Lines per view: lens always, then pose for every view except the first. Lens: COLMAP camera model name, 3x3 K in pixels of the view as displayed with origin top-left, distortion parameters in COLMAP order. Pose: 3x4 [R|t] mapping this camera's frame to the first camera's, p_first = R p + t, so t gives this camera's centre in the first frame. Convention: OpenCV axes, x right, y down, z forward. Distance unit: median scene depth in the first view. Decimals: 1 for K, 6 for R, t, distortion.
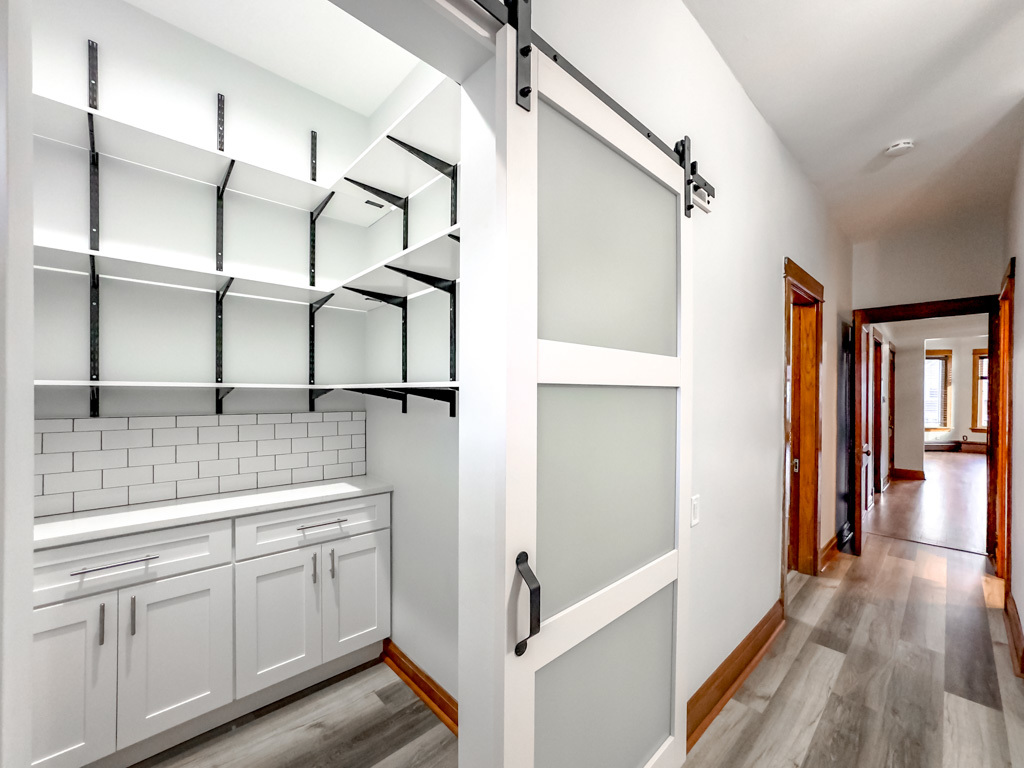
lens RADIAL K [[419.6, 0, 507.5], [0, 419.6, 393.2], [0, 0, 1]] dist [-0.031932, 0.012275]
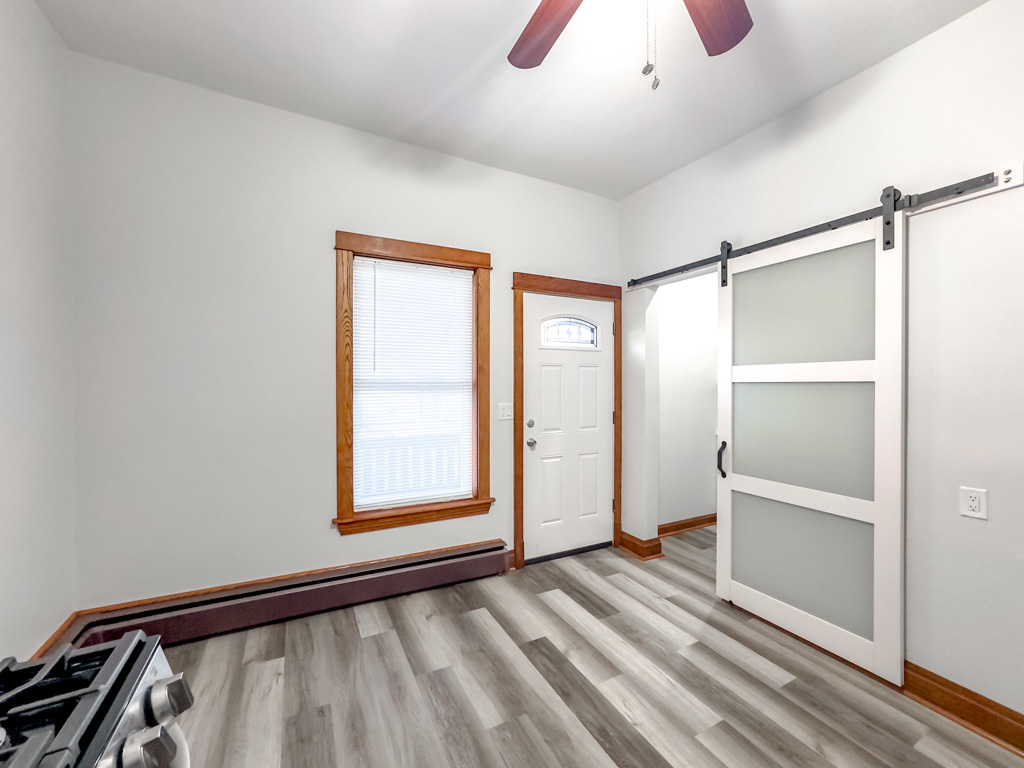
lens RADIAL K [[419.6, 0, 513.2], [0, 419.6, 383.7], [0, 0, 1]] dist [-0.031932, 0.012275]
pose [[-0.262649, -0.003498, -0.964885, 0.943831], [-0.008241, 0.999965, -0.001382, 0.001561], [0.964856, 0.007588, -0.262669, 0.099846]]
